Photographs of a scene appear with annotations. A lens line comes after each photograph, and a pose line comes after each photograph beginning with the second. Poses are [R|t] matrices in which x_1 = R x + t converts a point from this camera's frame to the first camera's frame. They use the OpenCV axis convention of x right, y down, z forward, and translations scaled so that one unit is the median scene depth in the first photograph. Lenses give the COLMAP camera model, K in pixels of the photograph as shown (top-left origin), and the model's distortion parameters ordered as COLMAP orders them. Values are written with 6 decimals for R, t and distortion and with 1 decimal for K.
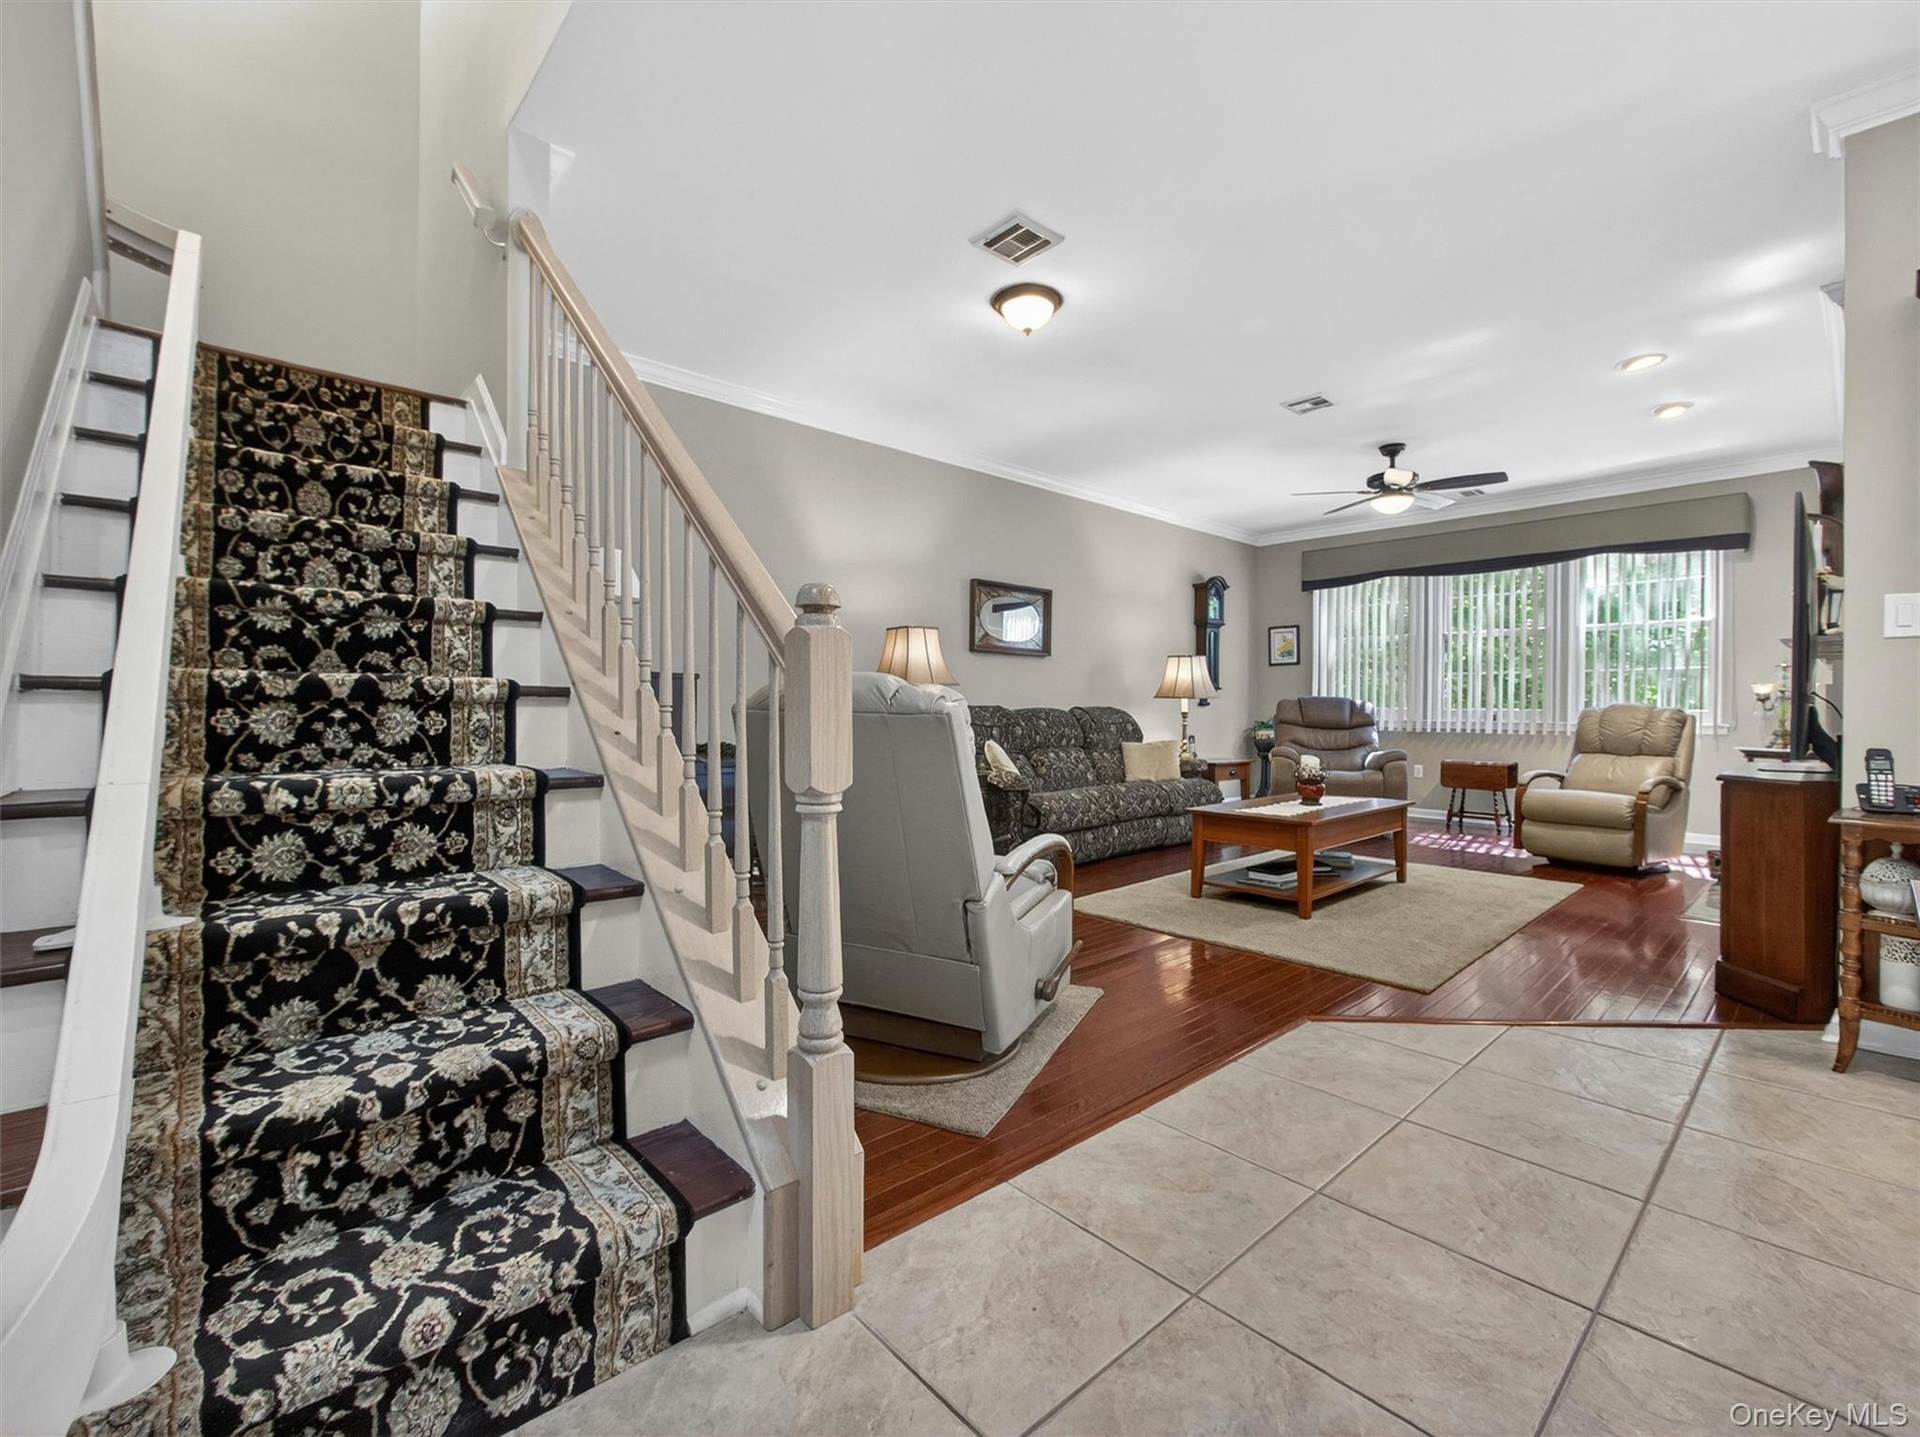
lens RADIAL K [[820.2, 0, 952.3], [0, 820.2, 710.0], [0, 0, 1]] dist [-0.005858, -0.000036]
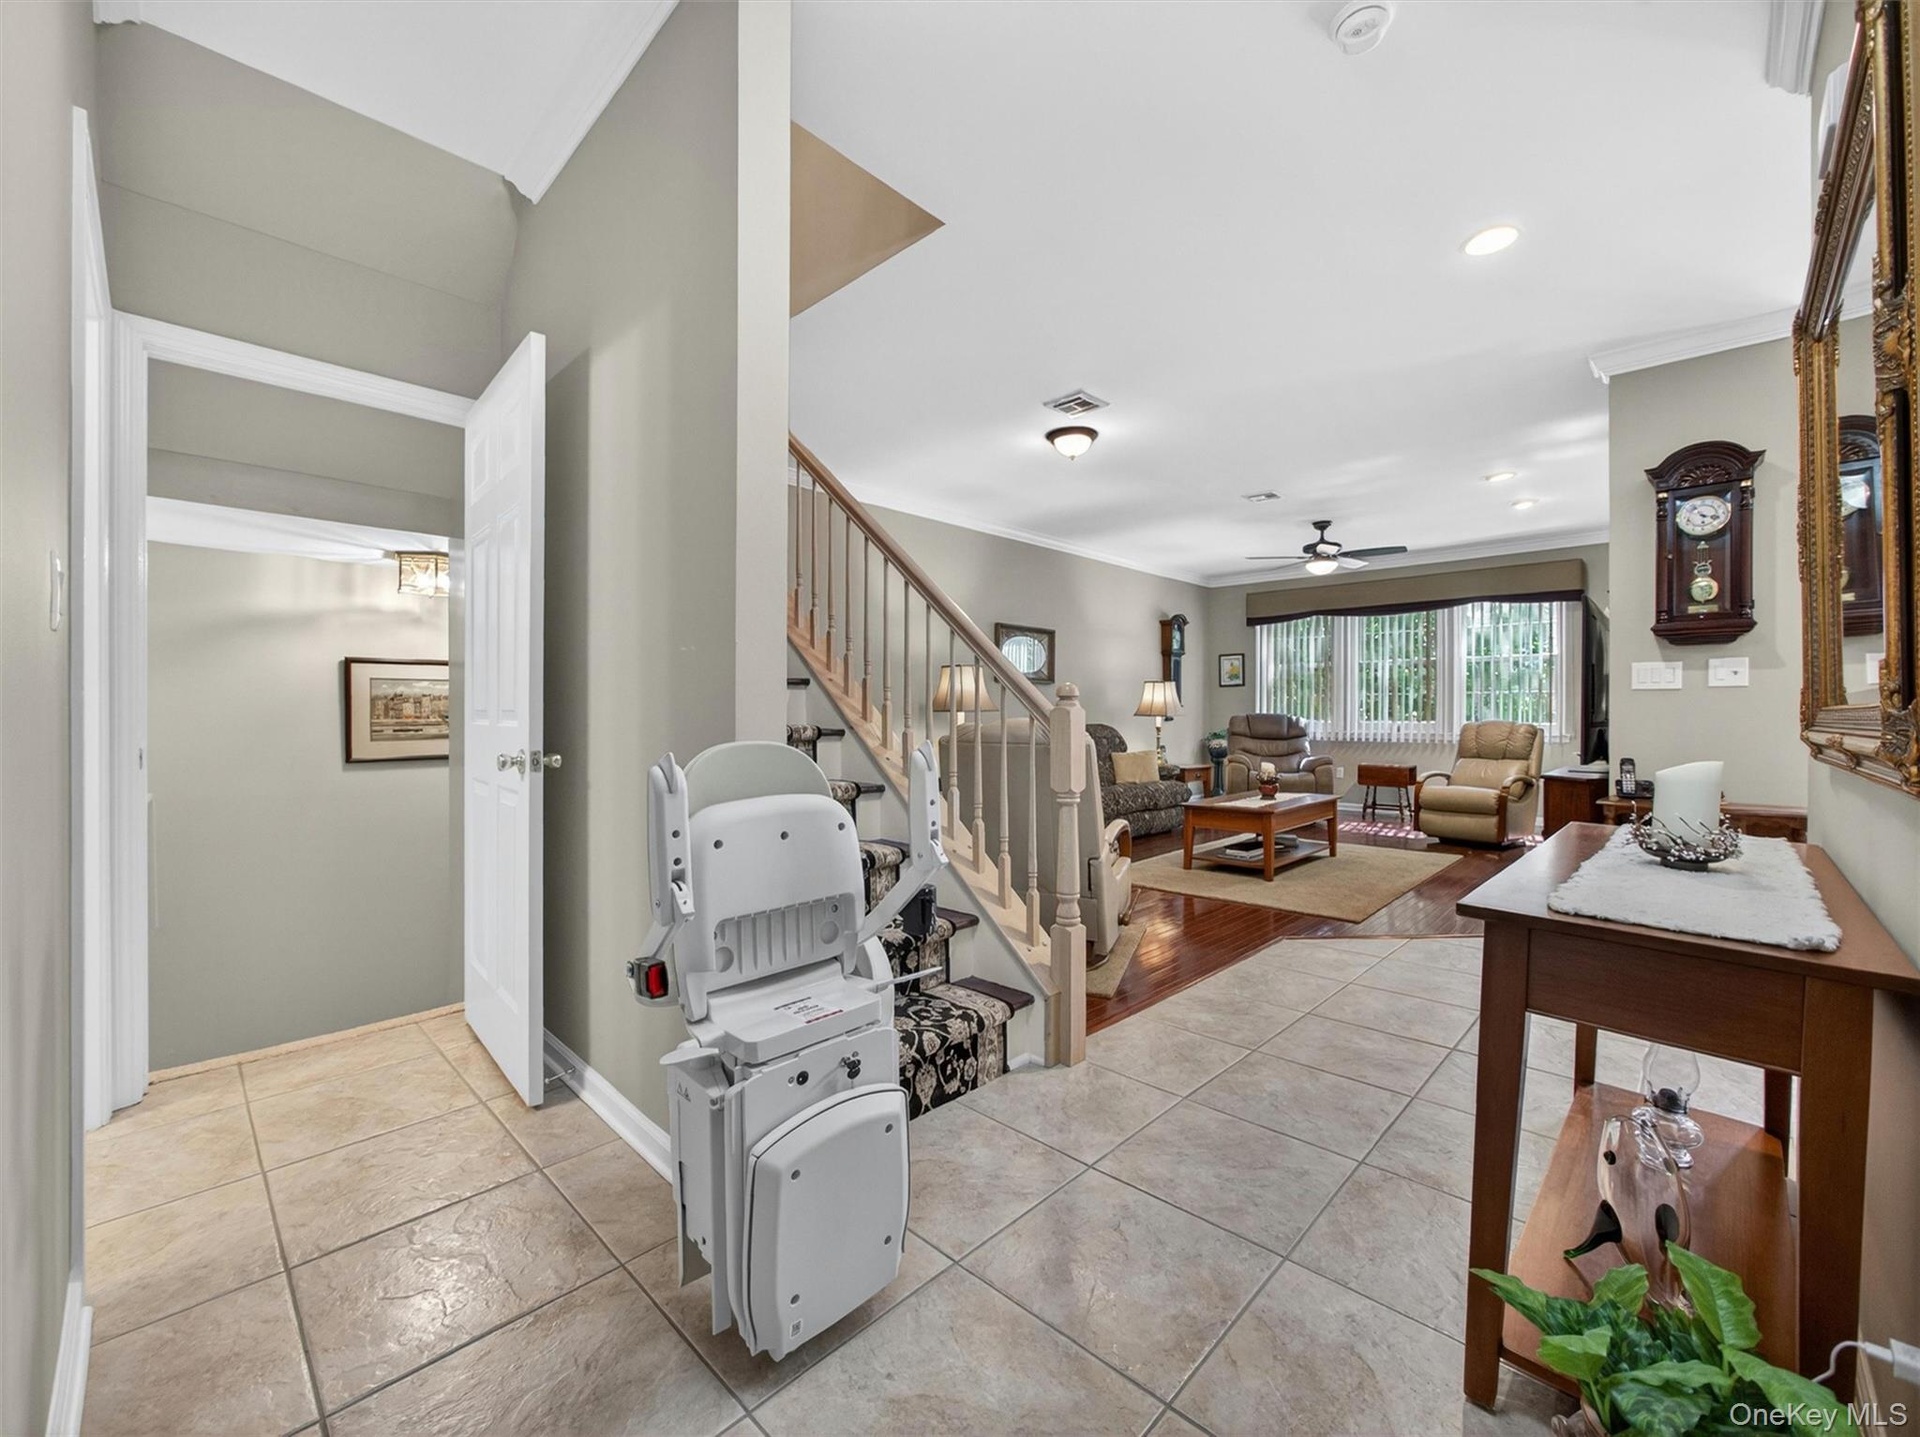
lens RADIAL K [[774.3, 0, 954.3], [0, 774.3, 719.0], [0, 0, 1]] dist [-0.010674, 0.000068]
pose [[0.997917, -0.007187, 0.064109, -0.131407], [0.007078, 0.999973, 0.001919, -0.018853], [-0.064122, -0.001462, 0.997941, -0.193685]]
